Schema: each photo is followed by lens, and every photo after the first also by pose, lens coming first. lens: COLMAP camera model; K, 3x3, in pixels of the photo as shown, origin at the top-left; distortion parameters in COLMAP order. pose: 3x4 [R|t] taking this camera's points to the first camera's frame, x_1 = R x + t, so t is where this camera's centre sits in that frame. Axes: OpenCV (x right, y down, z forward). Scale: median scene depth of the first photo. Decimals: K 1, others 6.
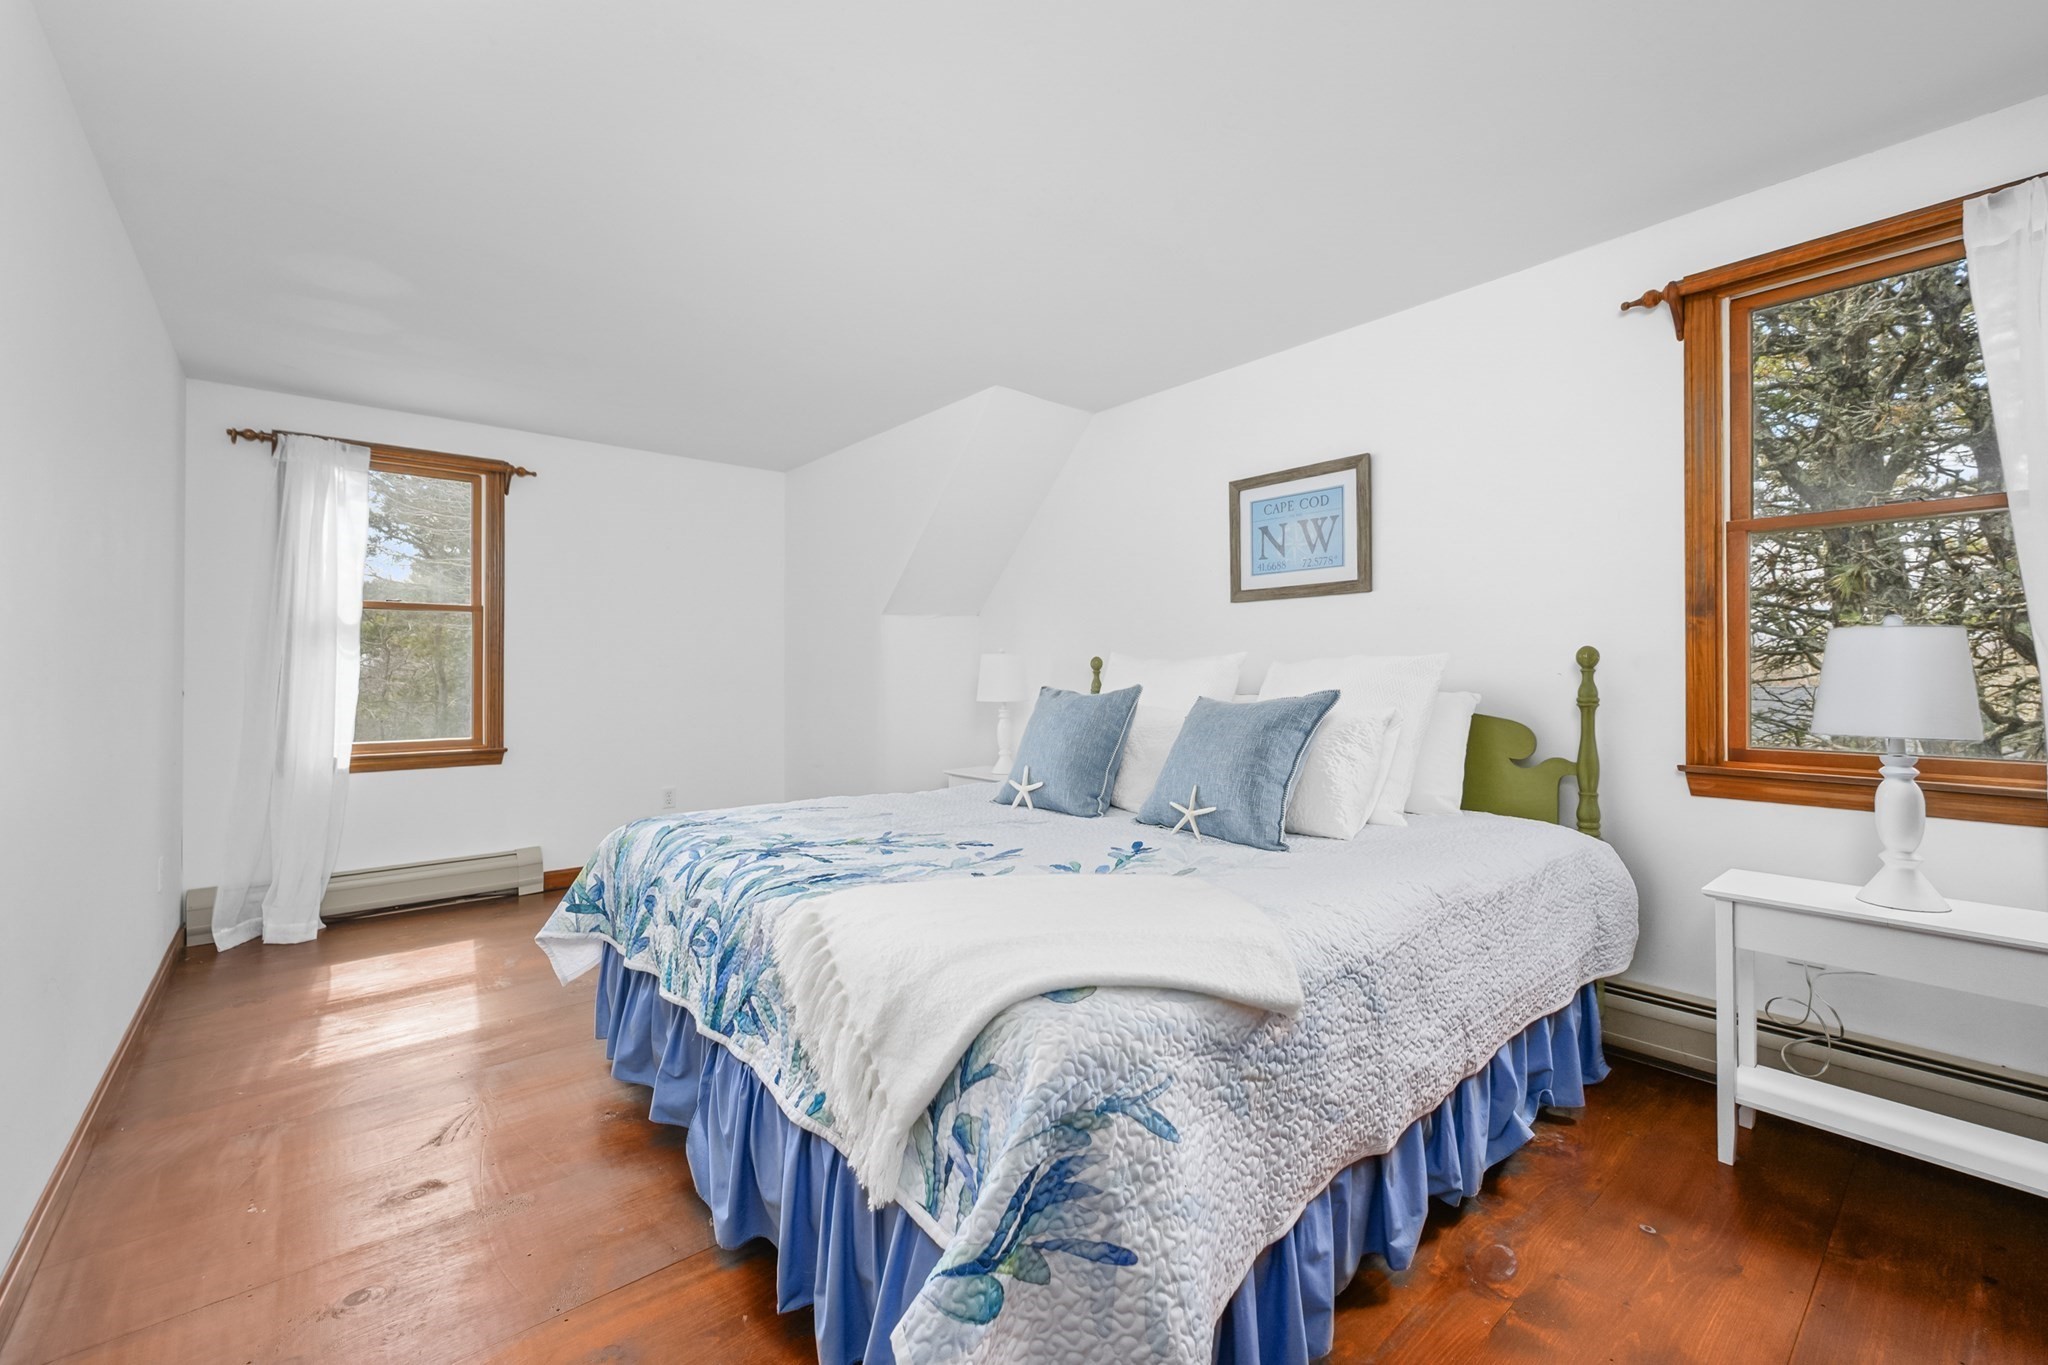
lens RADIAL K [[817.8, 0, 1023.4], [0, 817.8, 668.8], [0, 0, 1]] dist [0.000977, 0.000028]
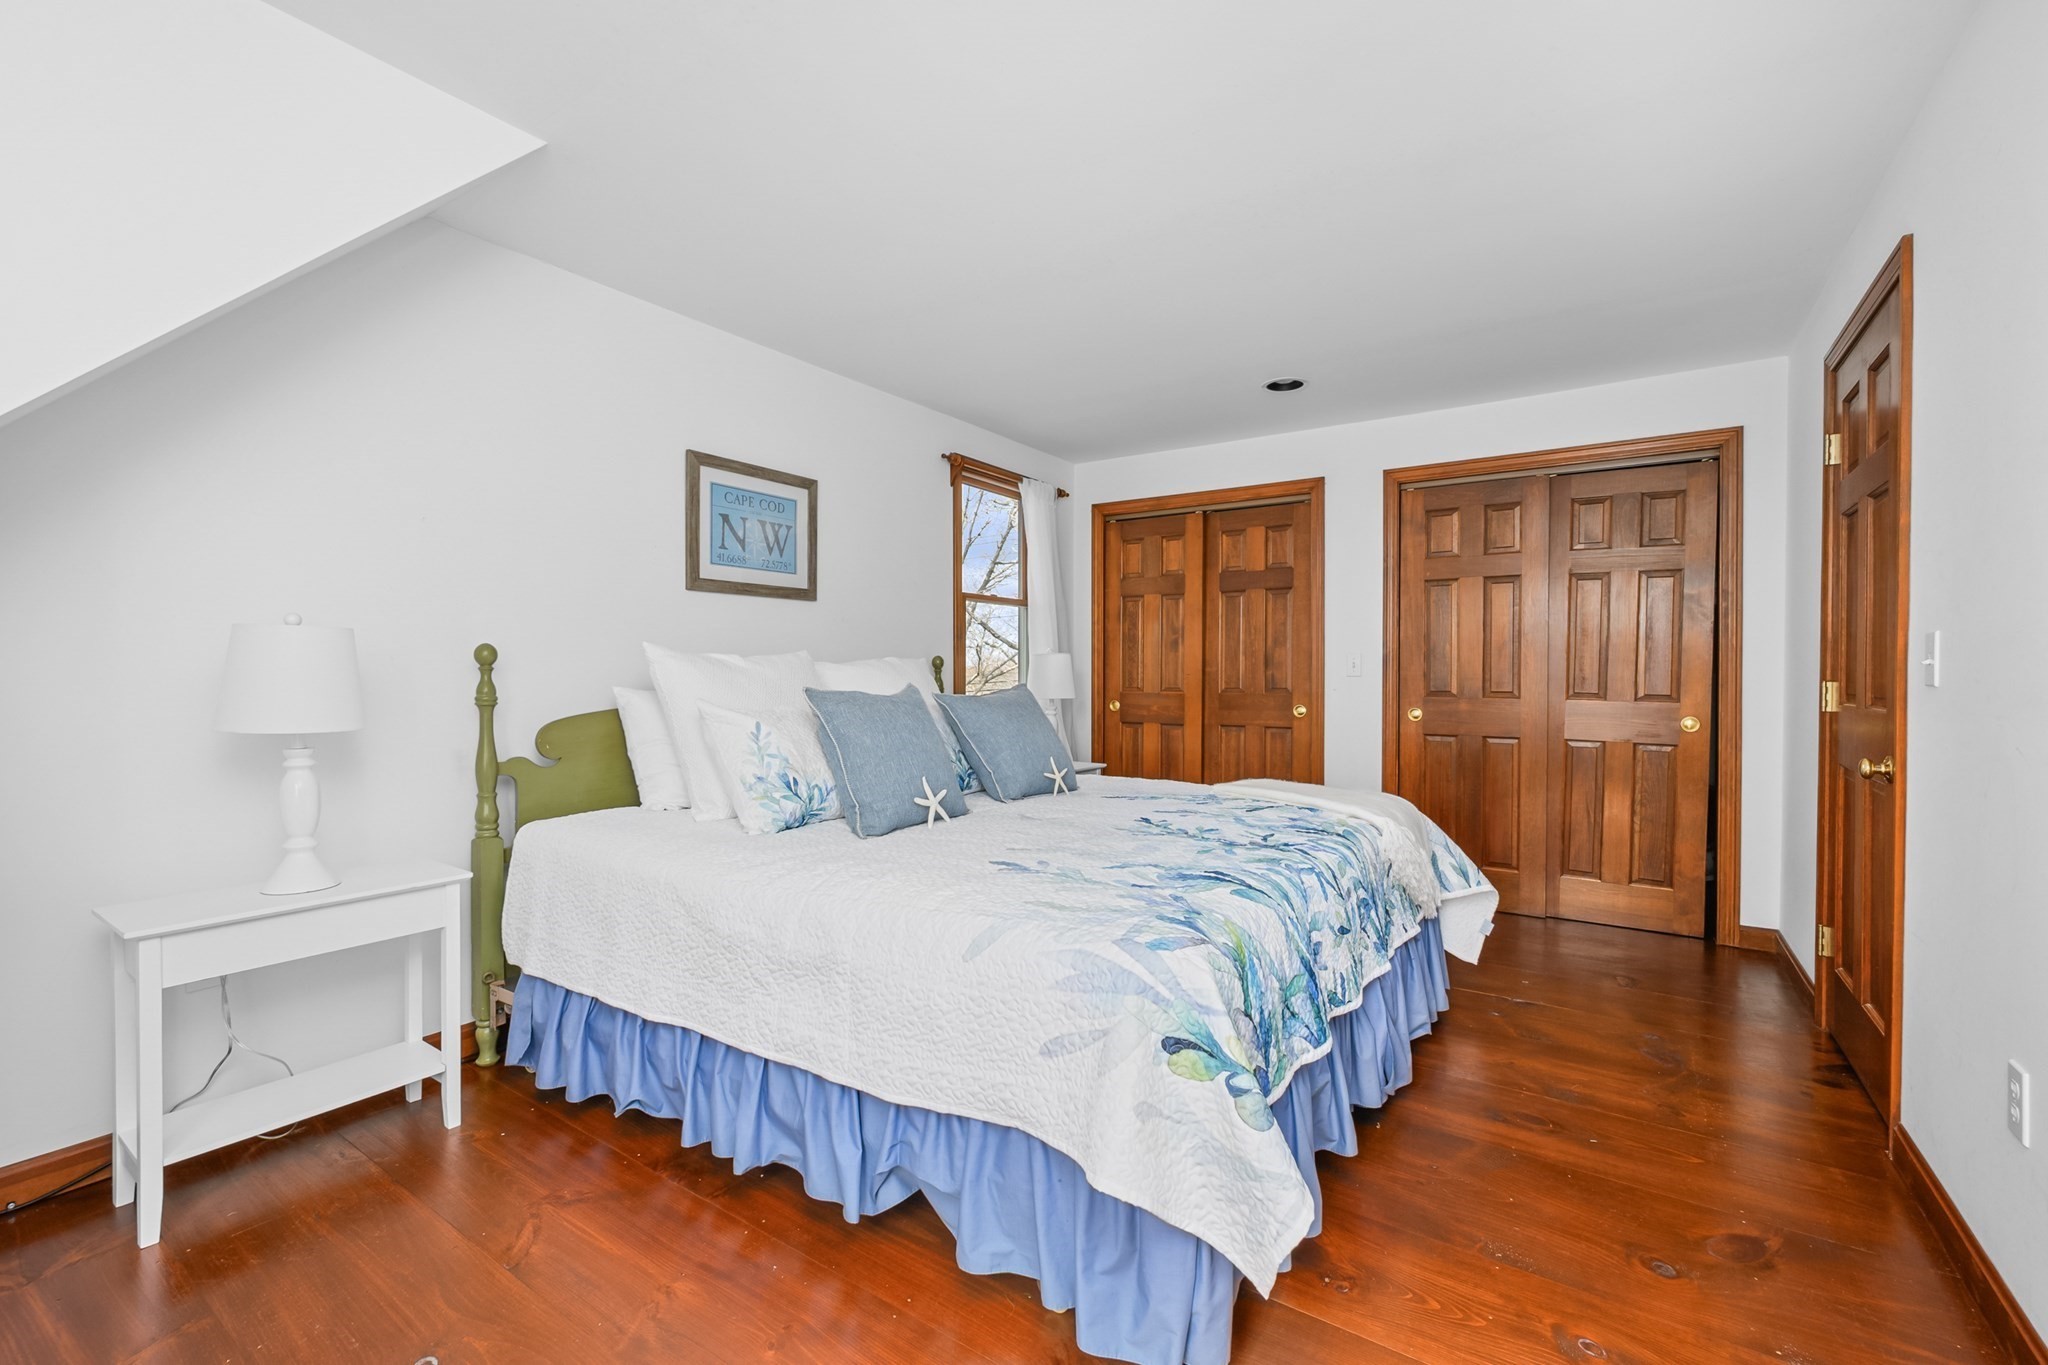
lens RADIAL K [[920.7, 0, 1025.5], [0, 920.7, 683.8], [0, 0, 1]] dist [-0.000591, -0.000056]
pose [[-0.271435, -0.012176, 0.962380, -0.851701], [-0.009390, 0.999906, 0.010002, 0.005129], [-0.962411, -0.006322, -0.271524, 1.009309]]
